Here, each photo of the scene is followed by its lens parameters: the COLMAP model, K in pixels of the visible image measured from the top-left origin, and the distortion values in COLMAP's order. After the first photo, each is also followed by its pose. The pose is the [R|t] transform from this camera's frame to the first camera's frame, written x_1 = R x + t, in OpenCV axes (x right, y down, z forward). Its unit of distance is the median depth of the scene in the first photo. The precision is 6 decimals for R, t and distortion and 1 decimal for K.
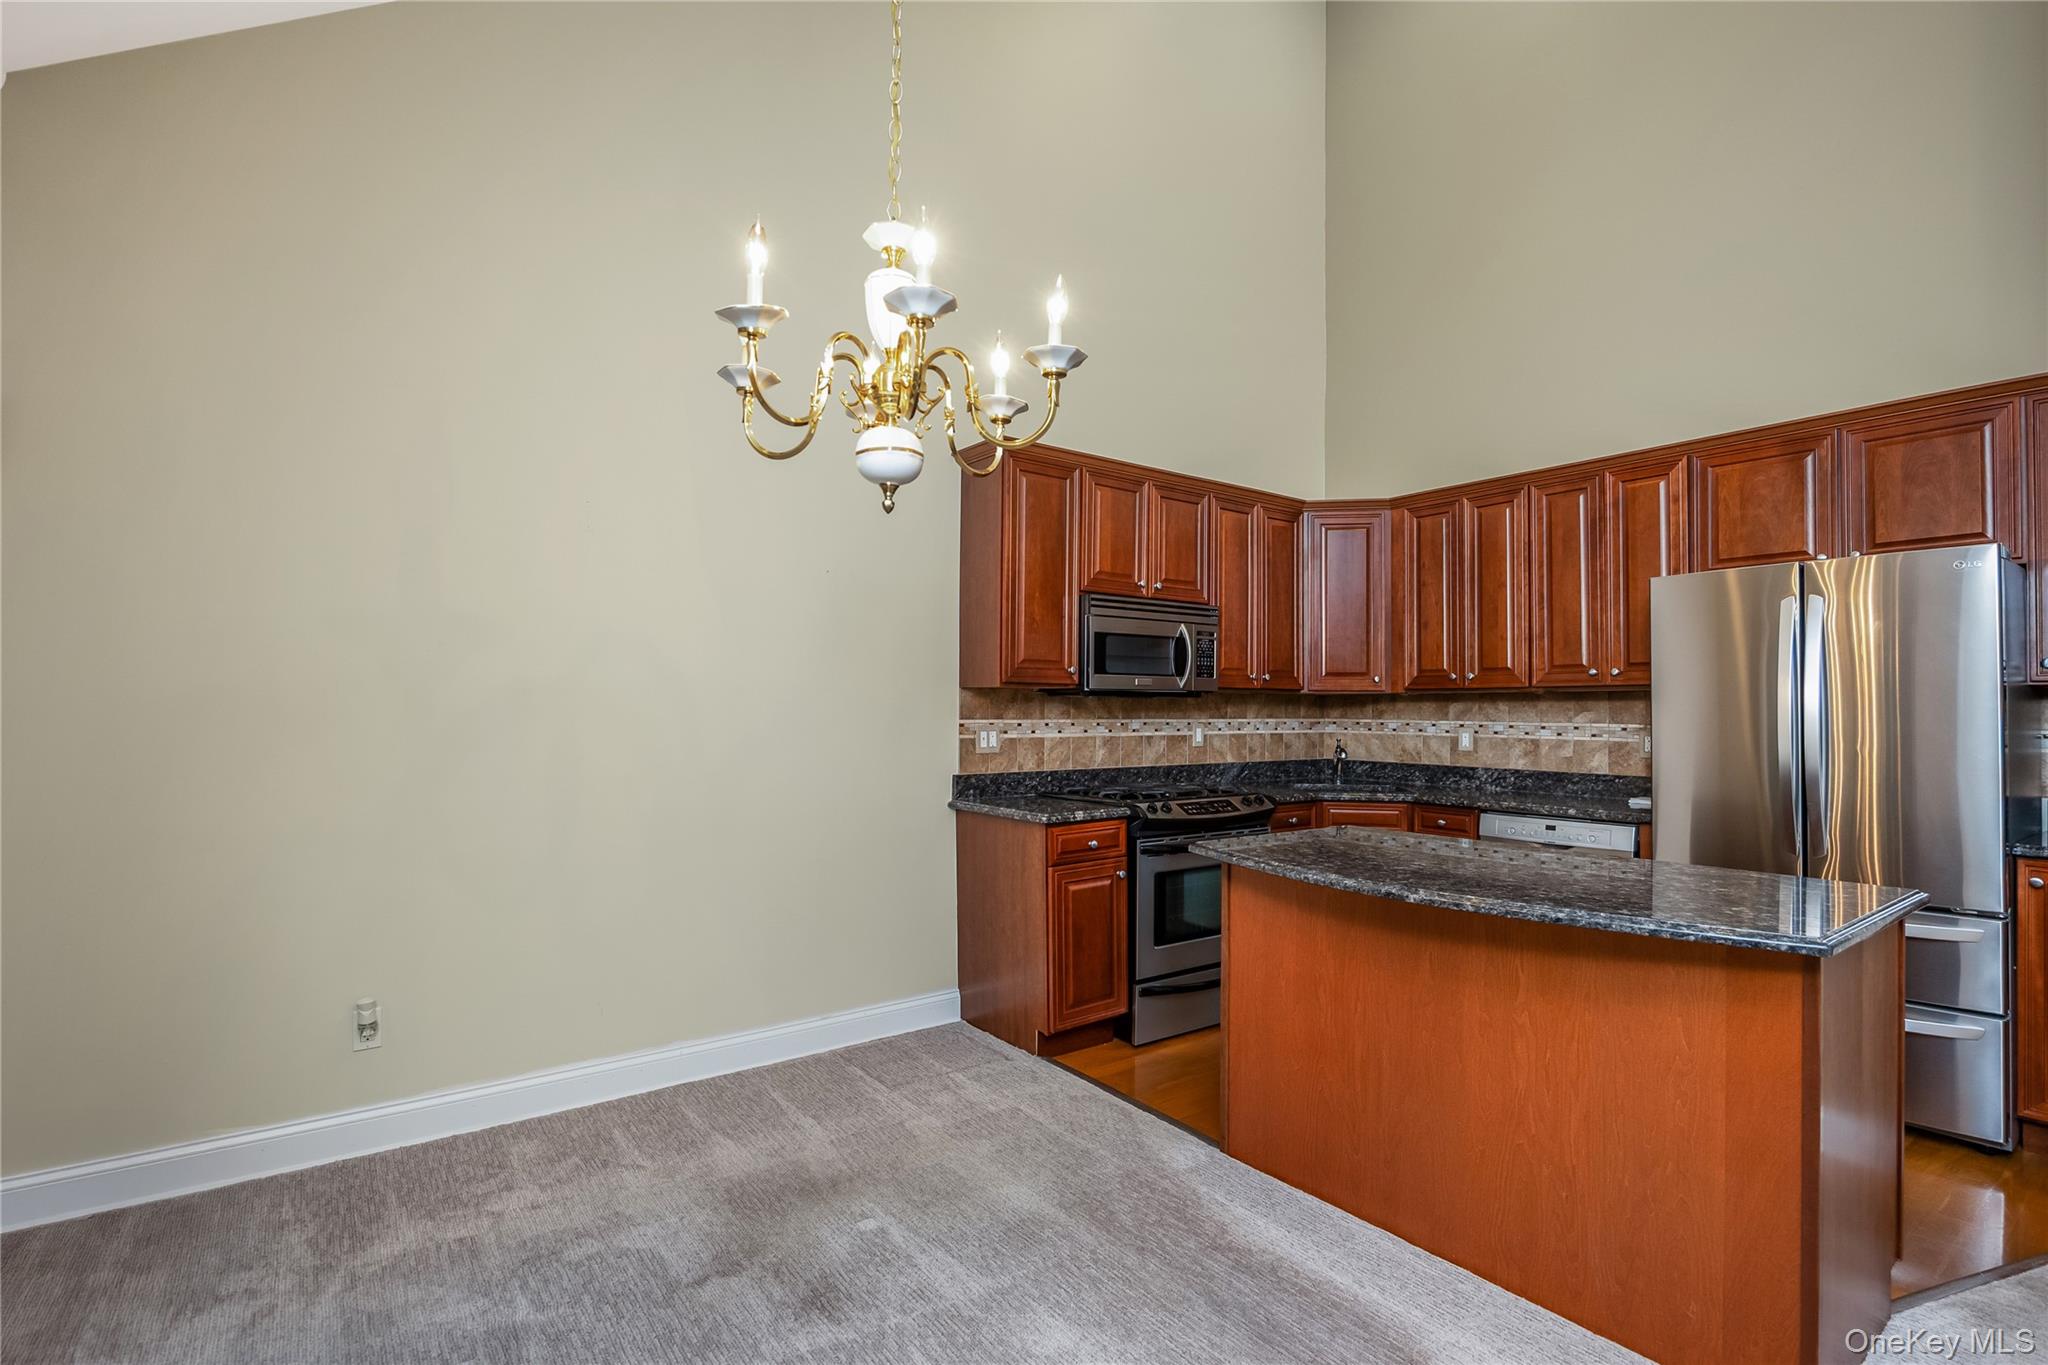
lens RADIAL K [[948.3, 0, 1029.9], [0, 948.3, 697.4], [0, 0, 1]] dist [-0.015406, 0.000647]
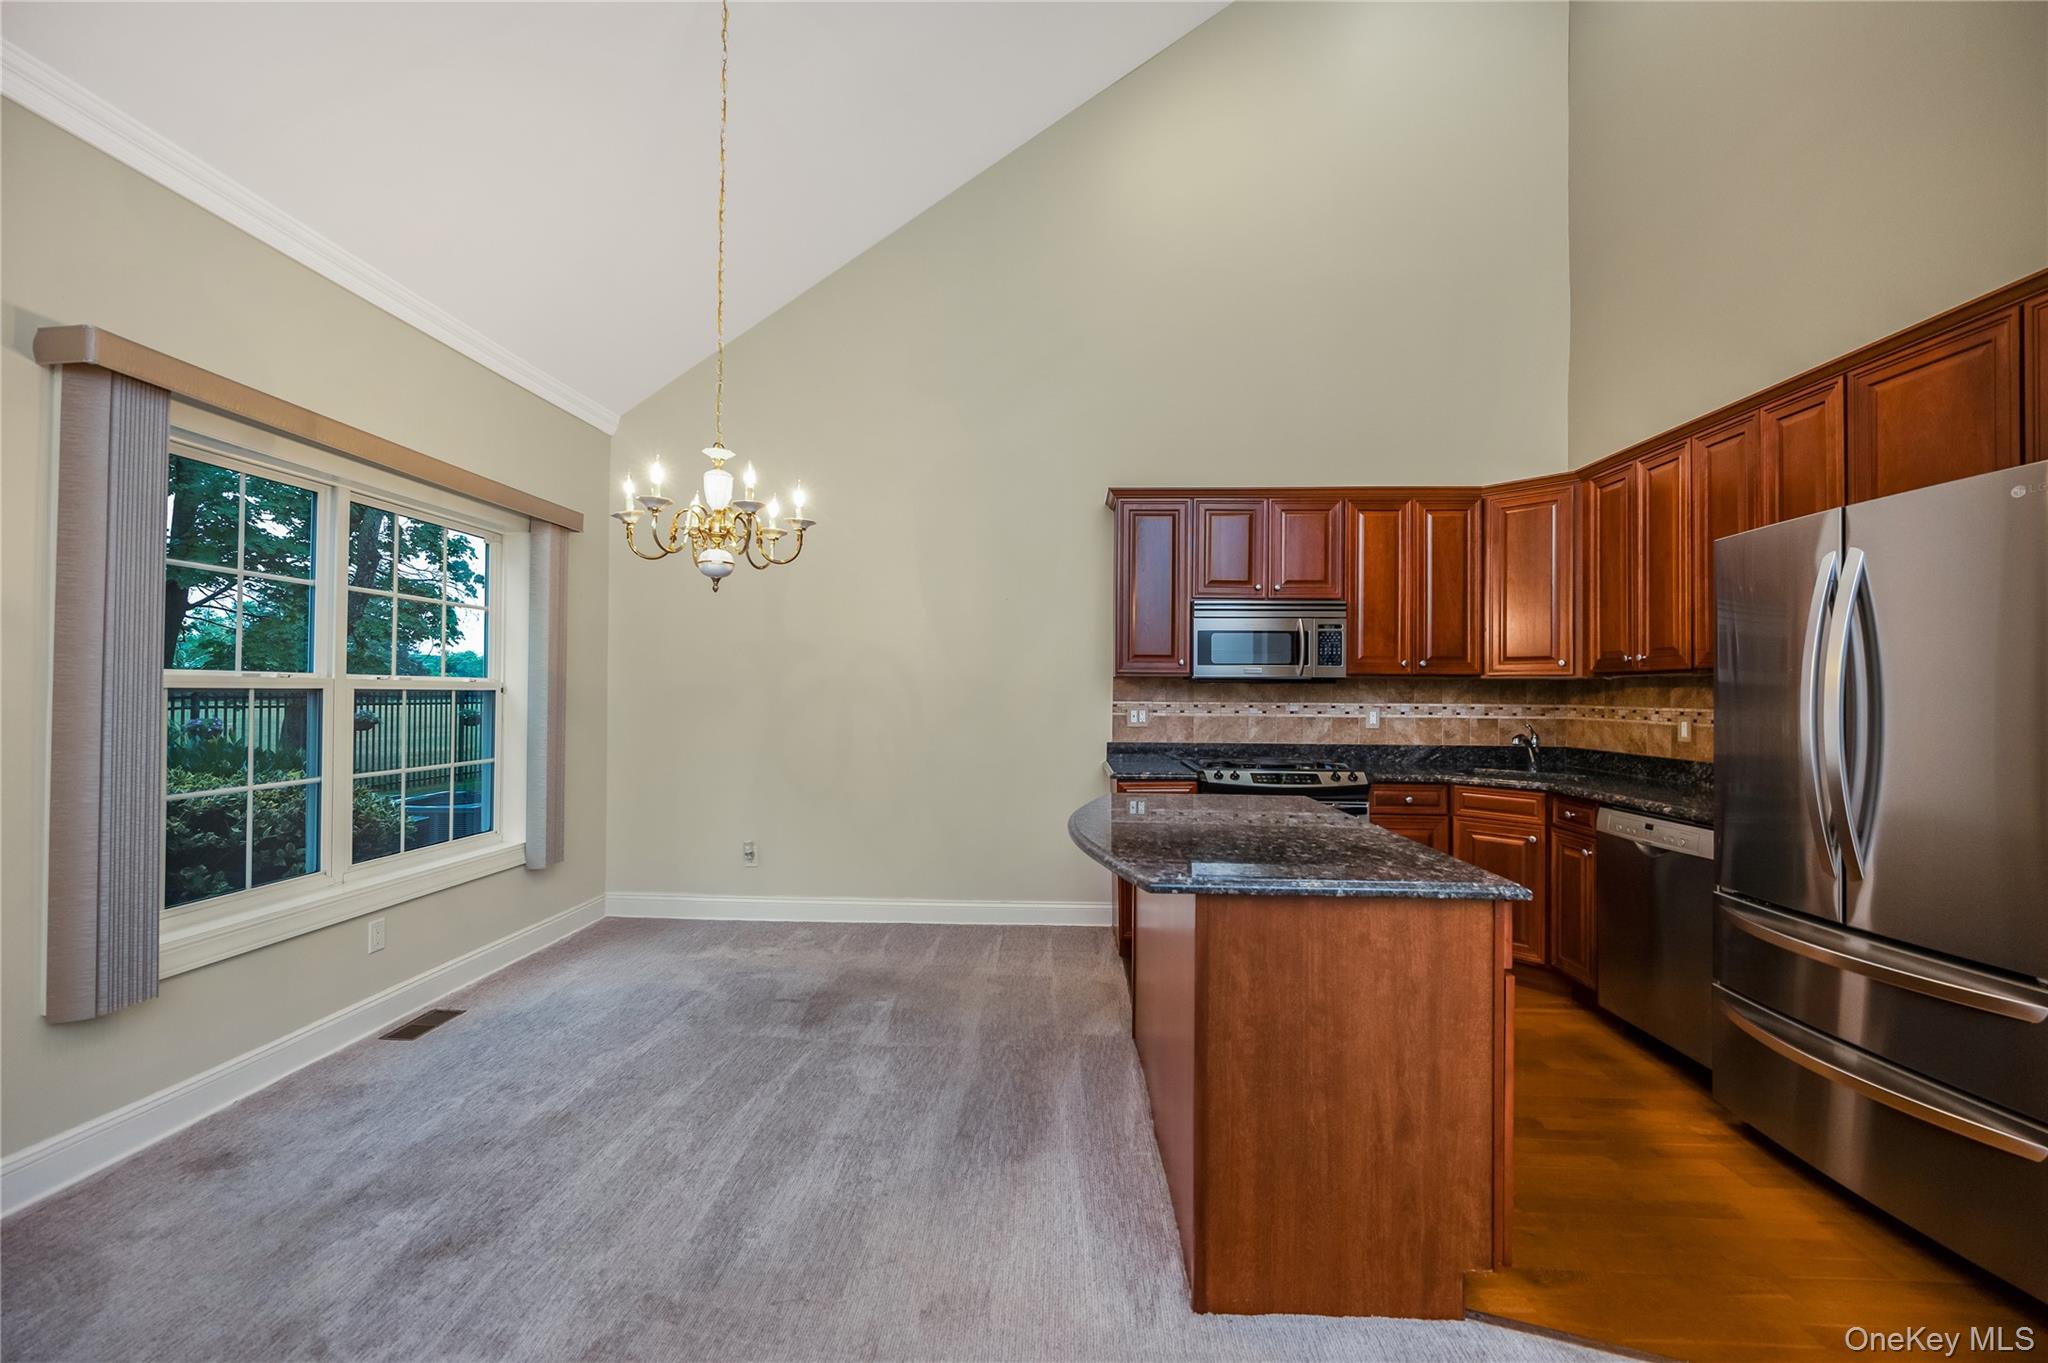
lens RADIAL K [[817.3, 0, 1024.8], [0, 817.3, 685.5], [0, 0, 1]] dist [-0.004425, -0.000552]
pose [[0.779110, -0.004018, -0.626875, 0.550174], [0.004197, 0.999990, -0.001194, 0.002474], [0.626874, -0.001701, 0.779119, 0.026321]]
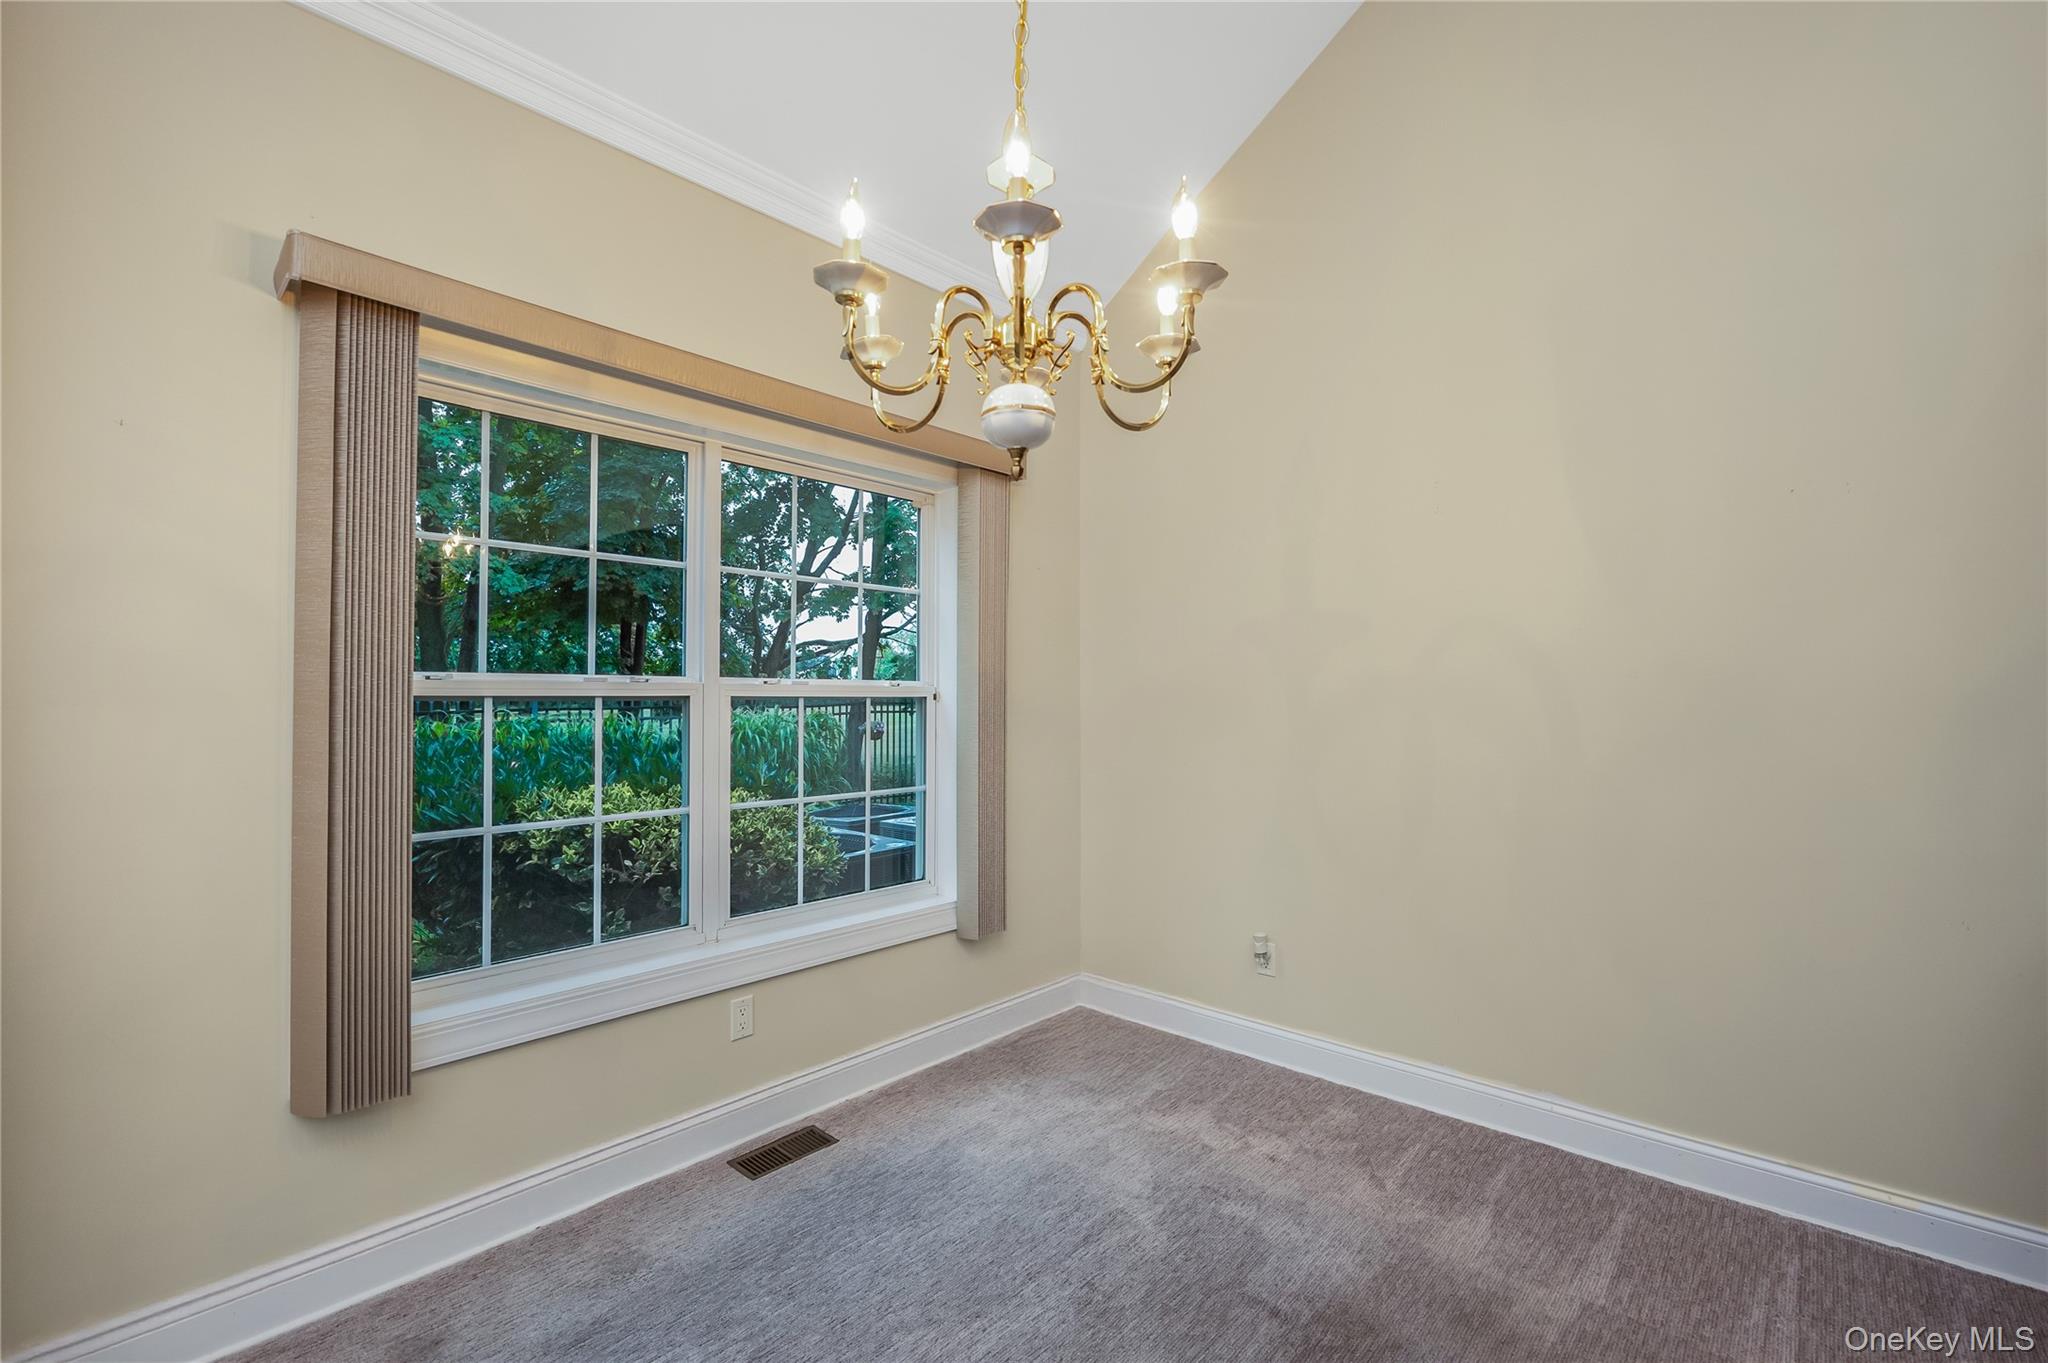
lens RADIAL K [[894.6, 0, 1021.4], [0, 894.6, 685.6], [0, 0, 1]] dist [-0.004278, 0.000345]
pose [[0.192296, -0.013555, -0.981243, 0.263862], [0.012195, 0.999860, -0.011422, 0.004540], [0.981261, -0.009770, 0.192435, 0.321587]]
